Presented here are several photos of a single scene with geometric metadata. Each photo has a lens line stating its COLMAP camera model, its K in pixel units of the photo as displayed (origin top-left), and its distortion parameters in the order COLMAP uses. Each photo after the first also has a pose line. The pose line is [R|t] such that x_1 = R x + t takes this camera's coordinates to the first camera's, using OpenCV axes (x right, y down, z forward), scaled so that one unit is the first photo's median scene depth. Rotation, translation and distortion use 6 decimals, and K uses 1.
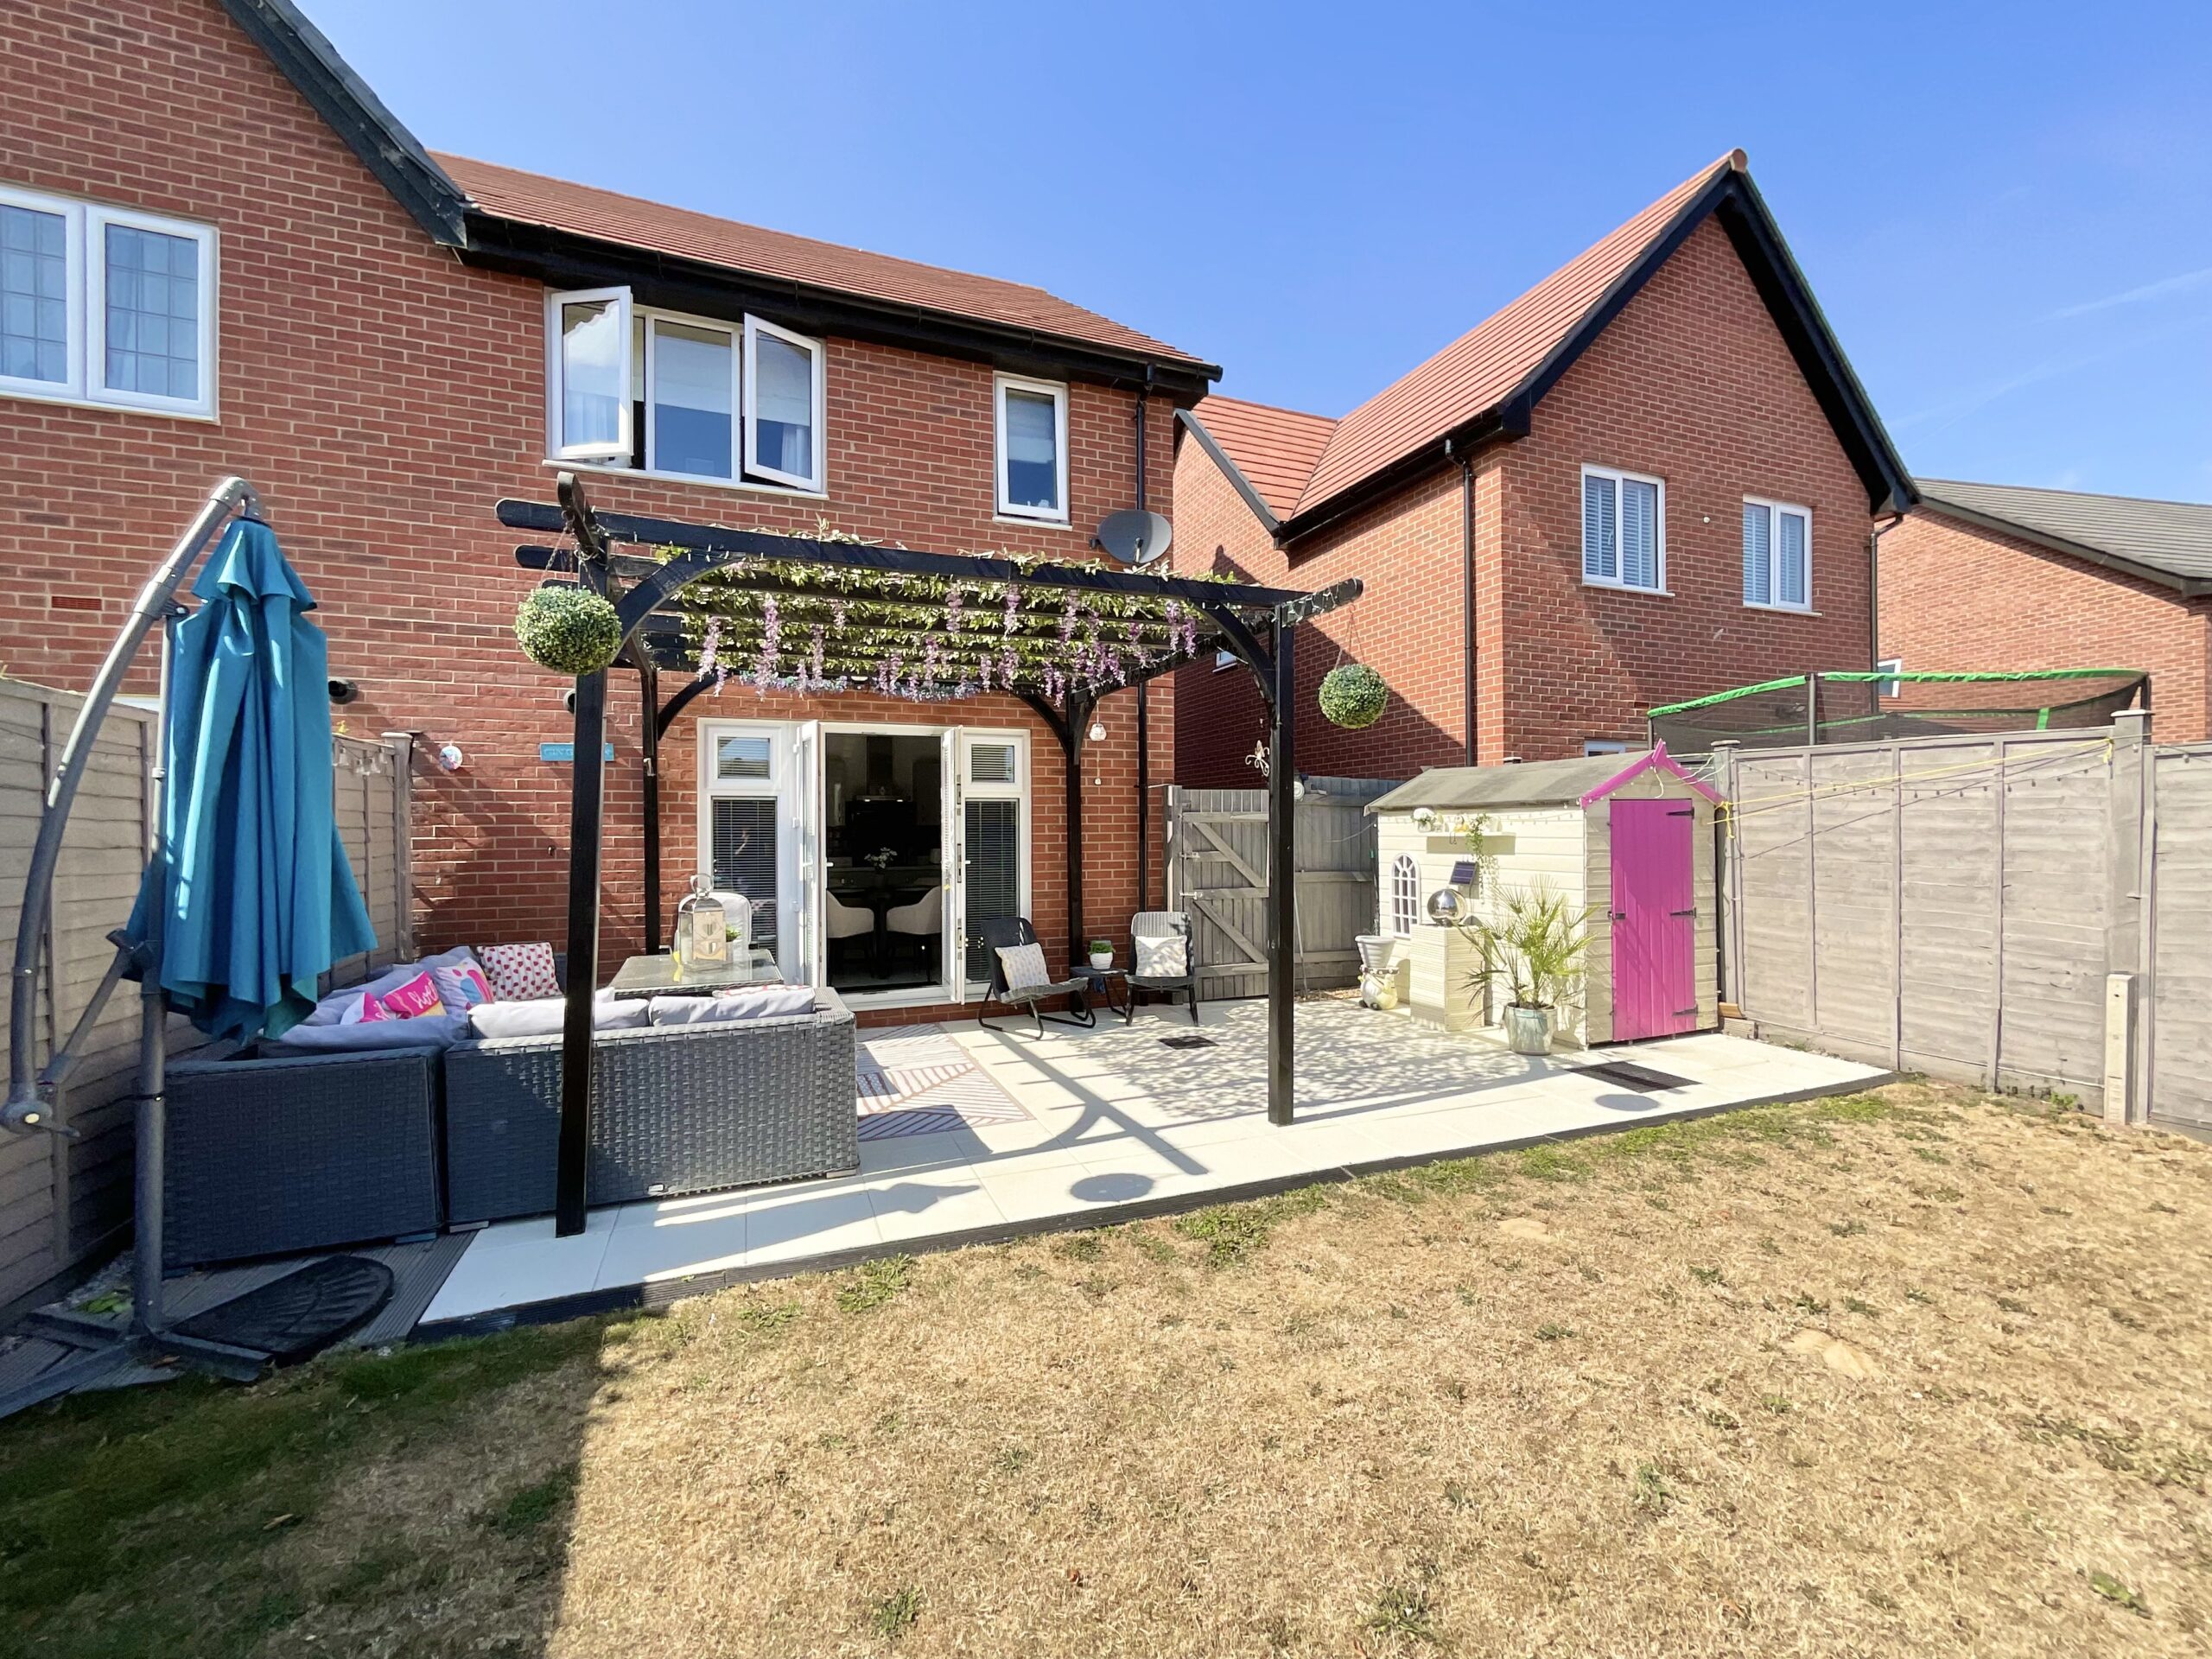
lens RADIAL K [[900.5, 0, 1106.0], [0, 900.5, 829.5], [0, 0, 1]] dist [-0.003658, -0.000589]
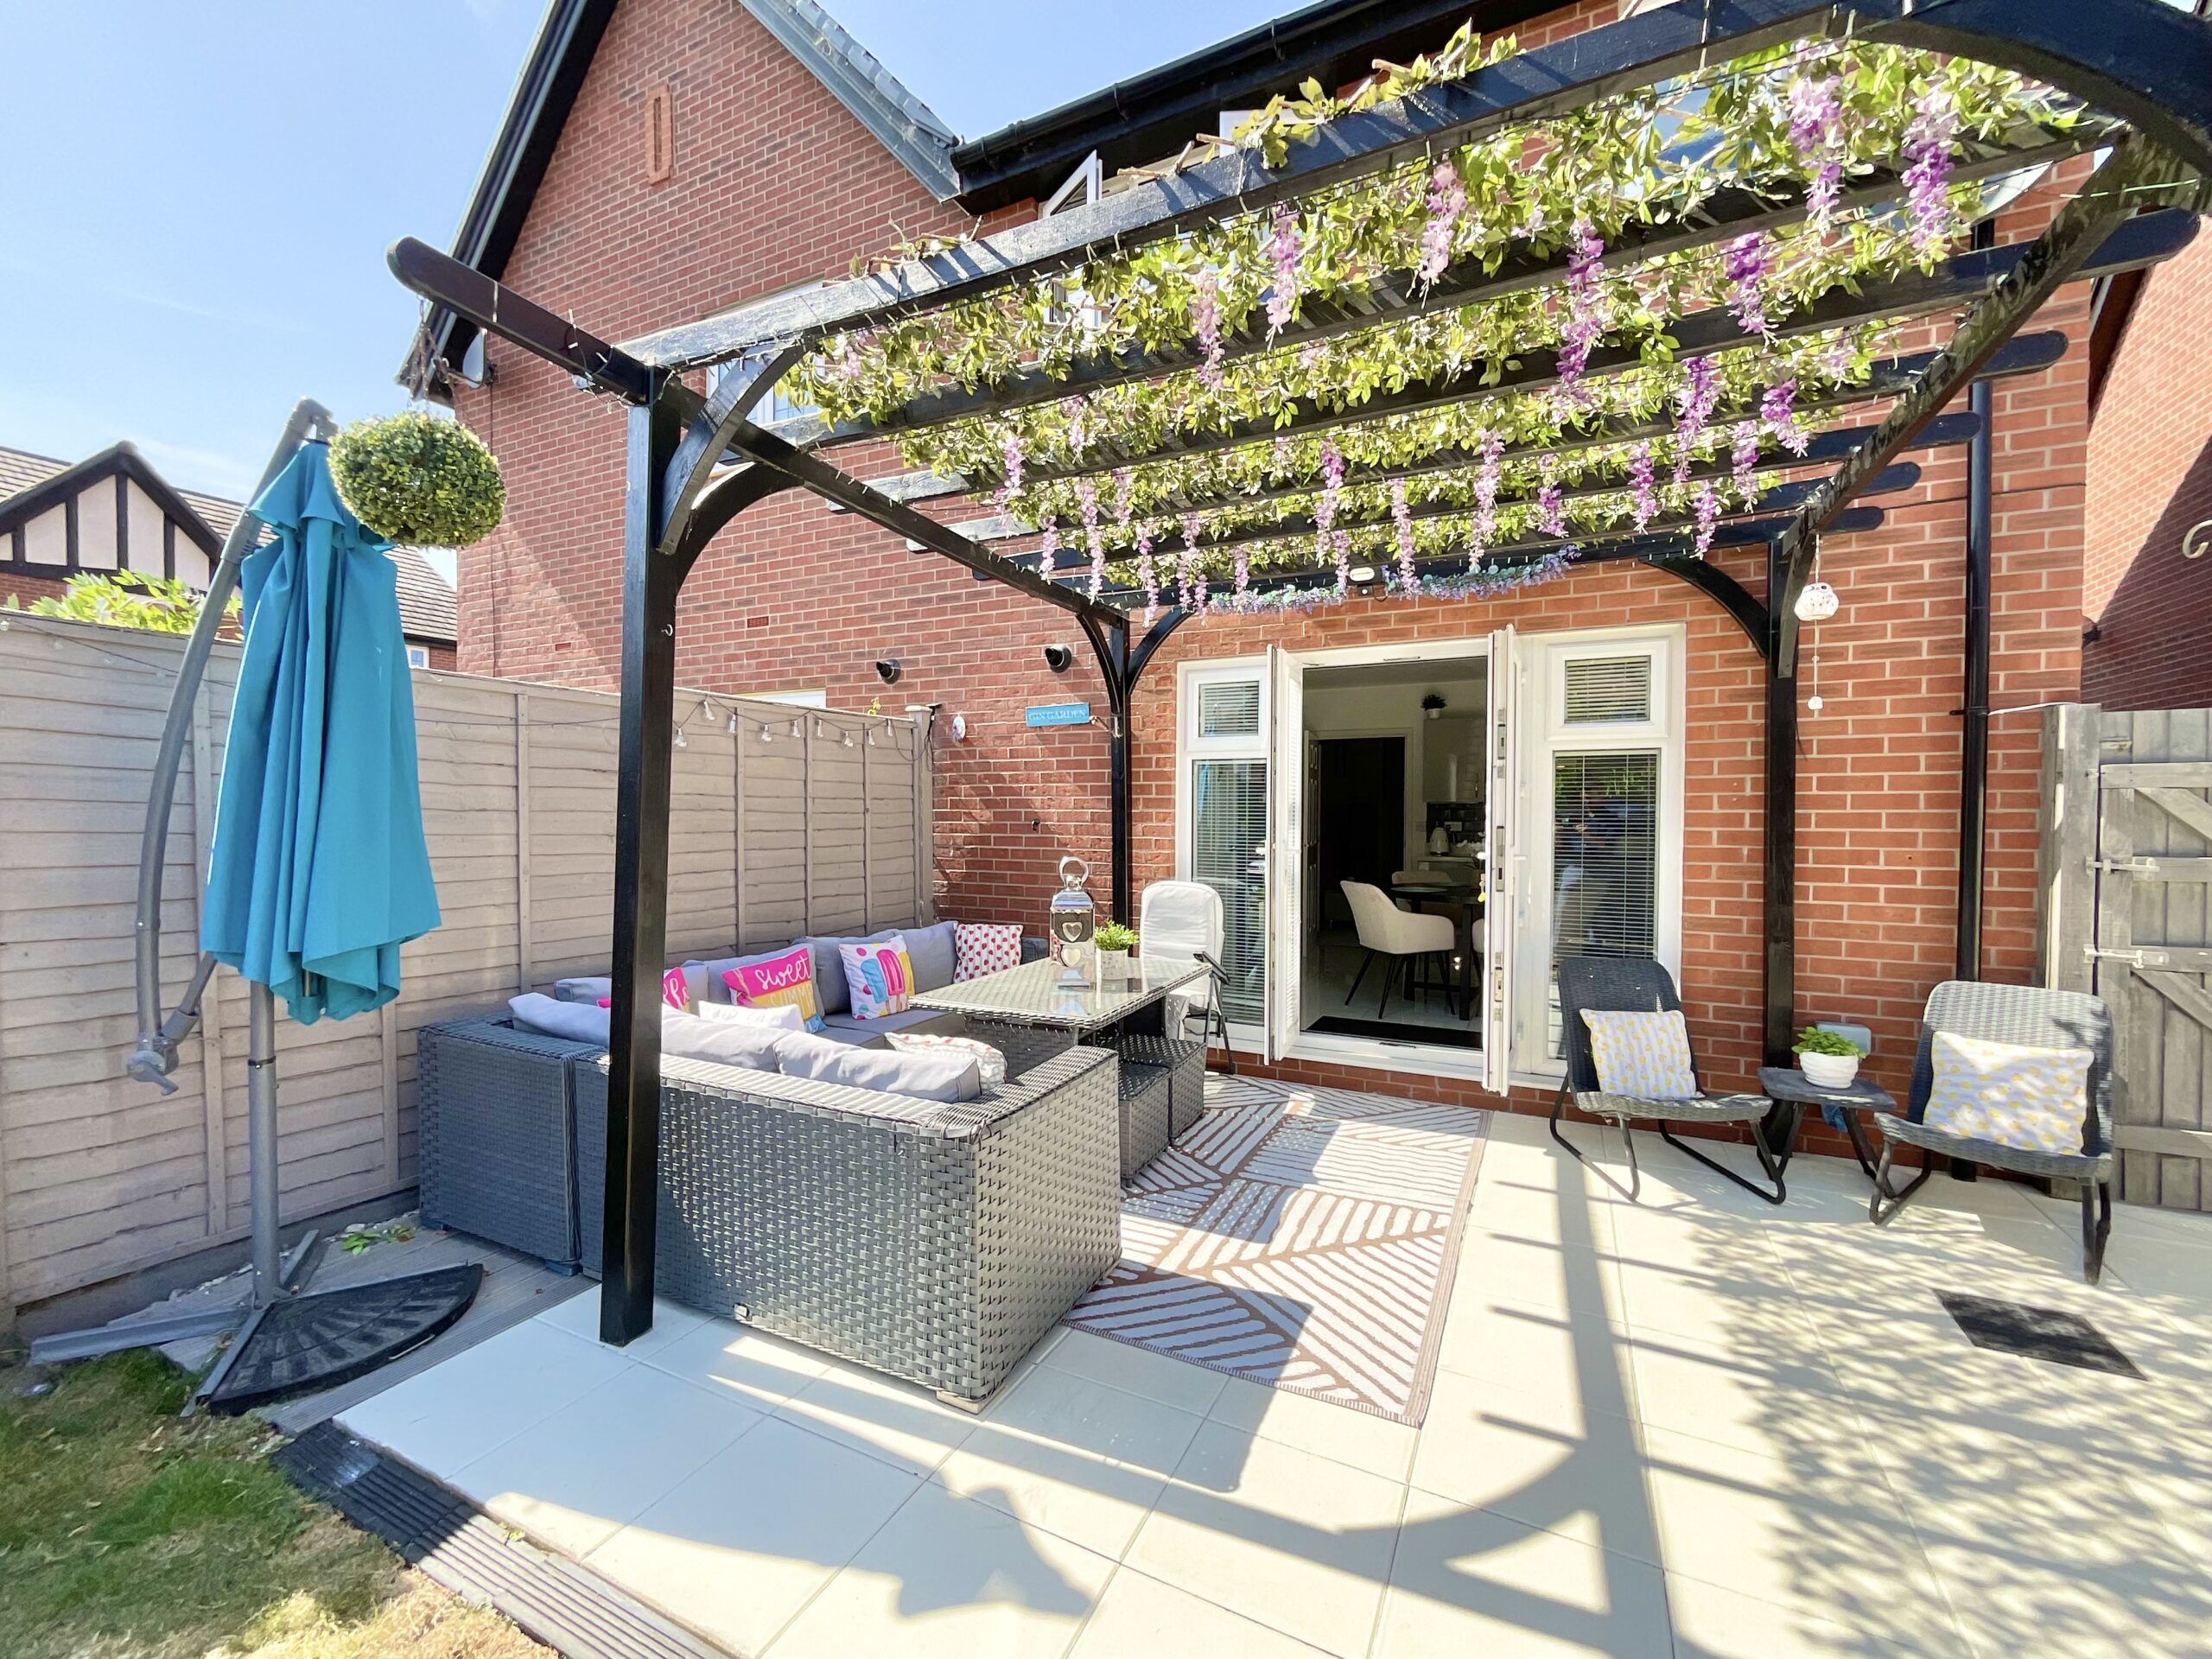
lens RADIAL K [[896.7, 0, 1102.3], [0, 896.7, 828.2], [0, 0, 1]] dist [0.001763, -0.003875]
pose [[0.663250, 0.019915, -0.748133, 0.112471], [-0.008262, 0.999780, 0.019289, 0.008864], [0.748352, -0.006613, 0.663268, 0.456177]]
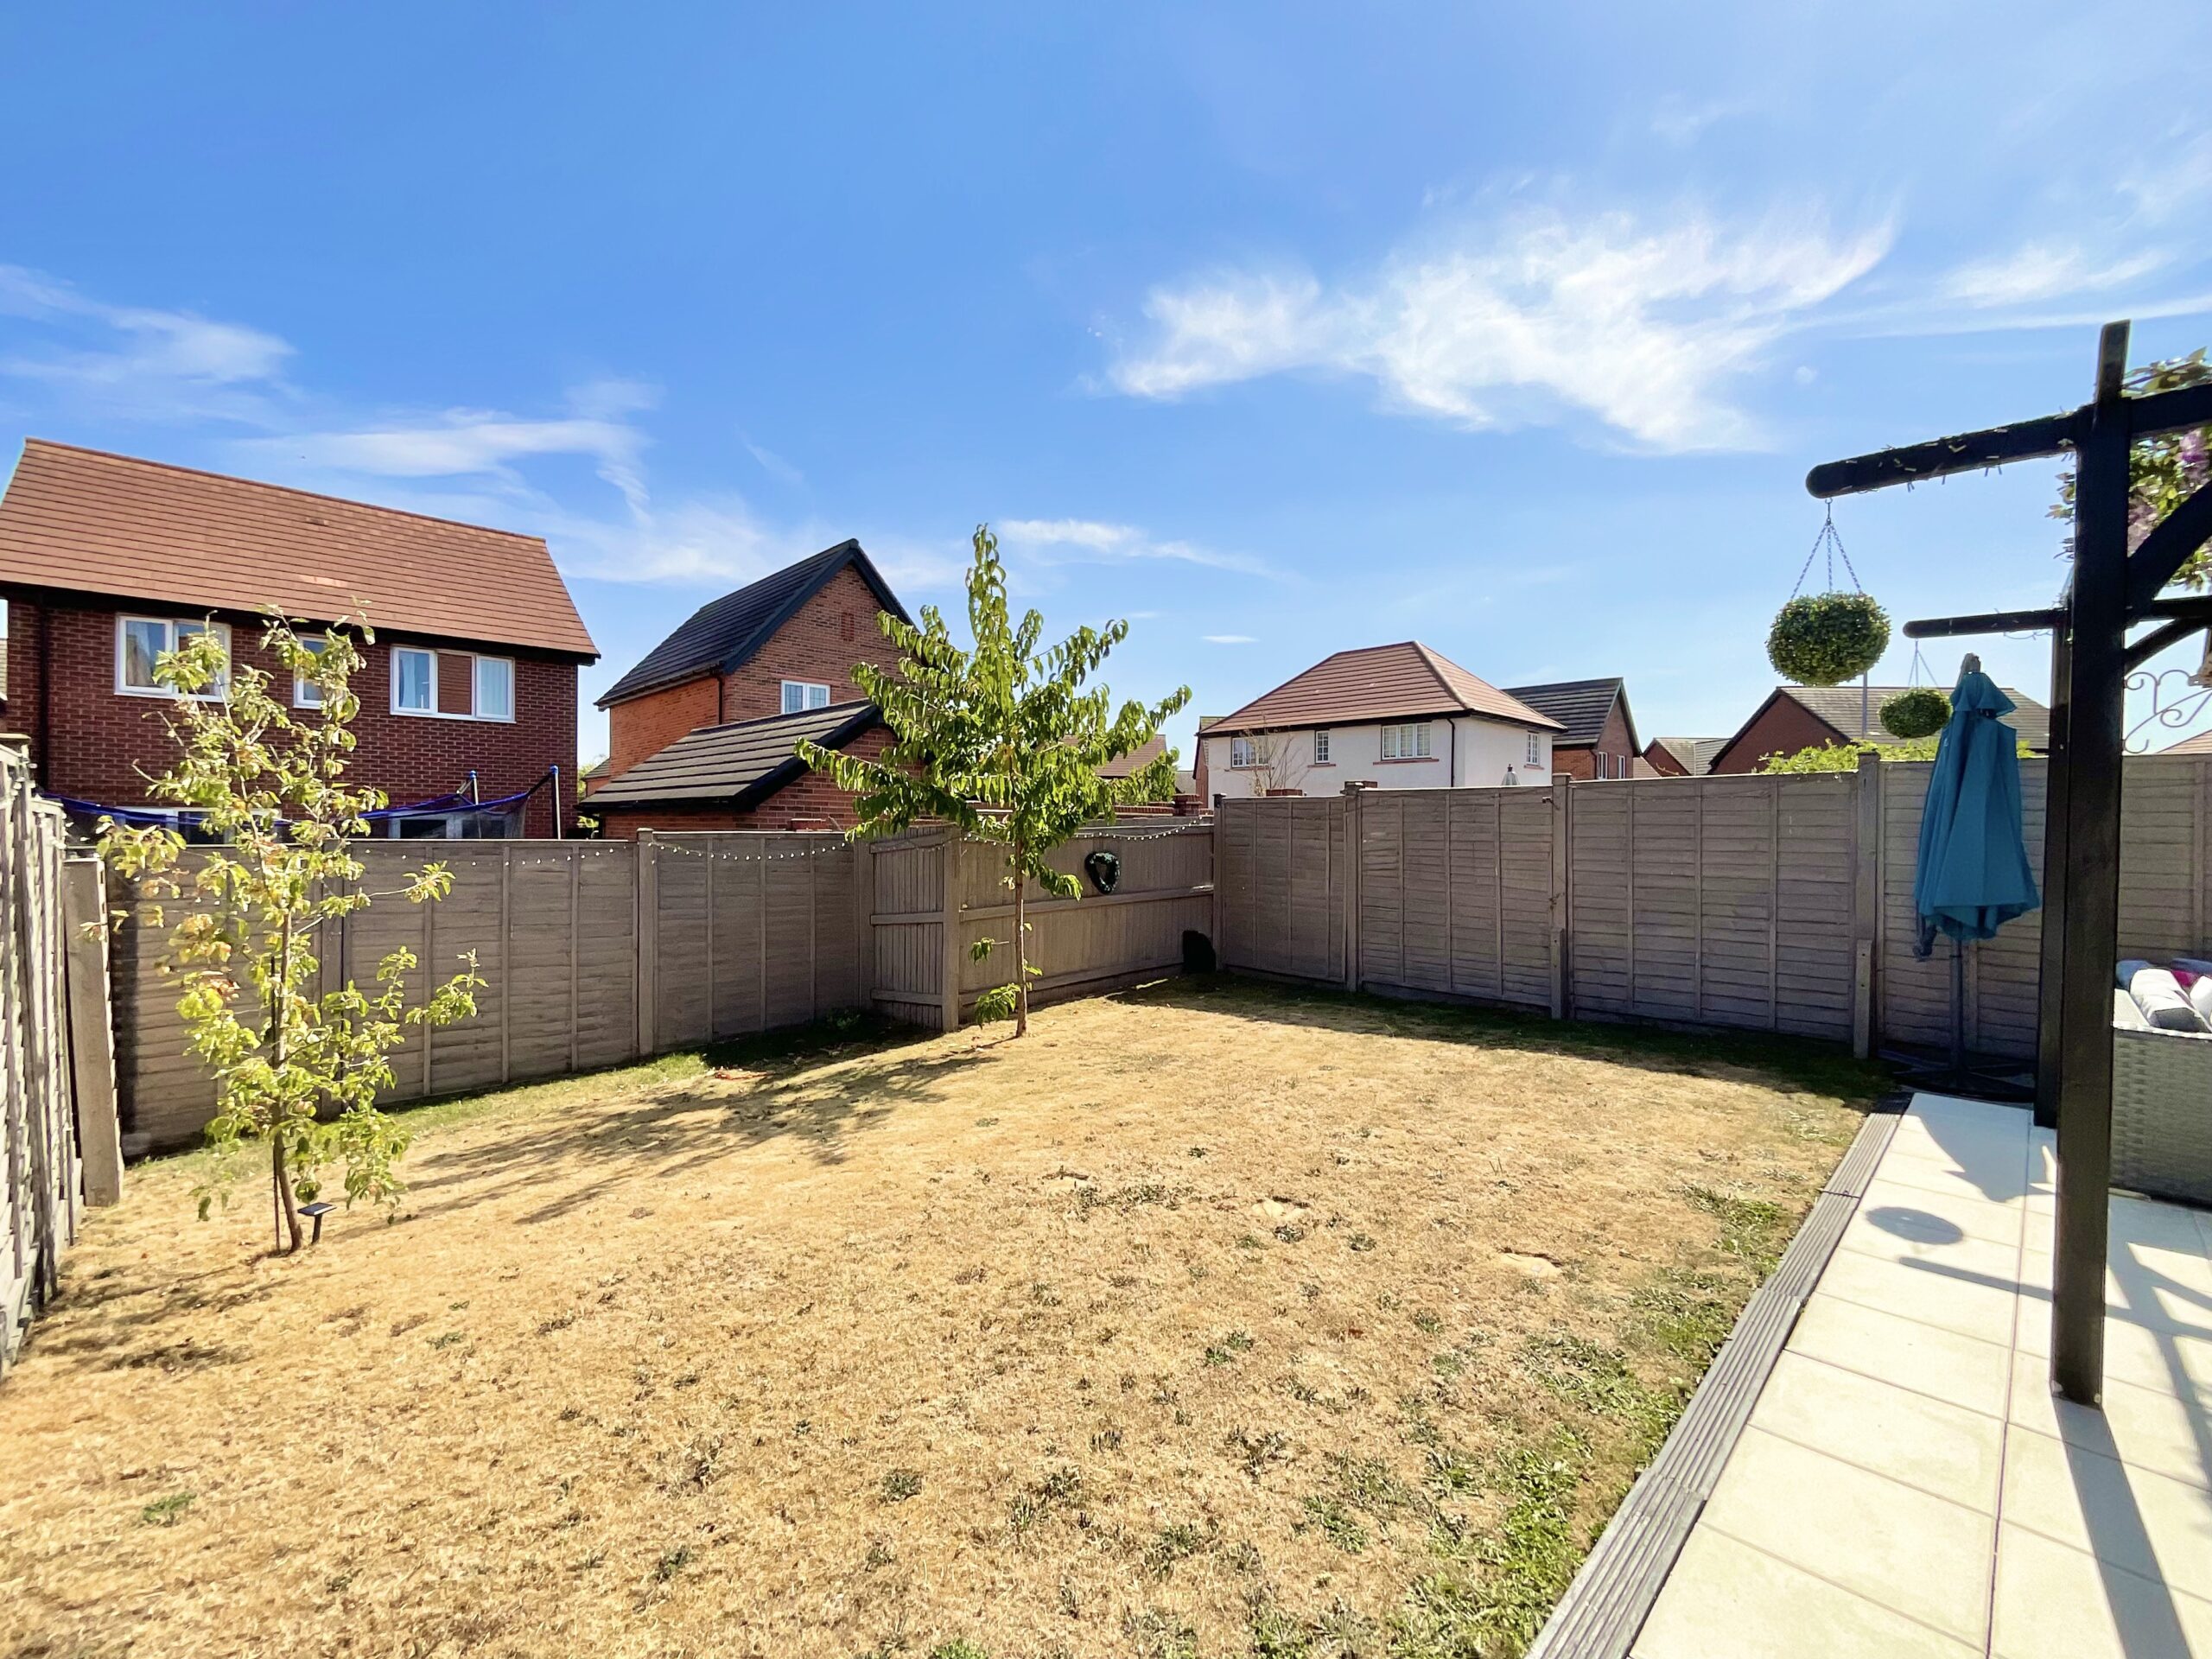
lens RADIAL K [[896.7, 0, 1102.3], [0, 896.7, 828.2], [0, 0, 1]] dist [0.001763, -0.003875]
pose [[-0.925928, 0.007565, -0.377625, 0.700861], [0.004695, 0.999953, 0.008521, -0.009074], [0.377671, 0.006117, -0.925919, 0.968543]]
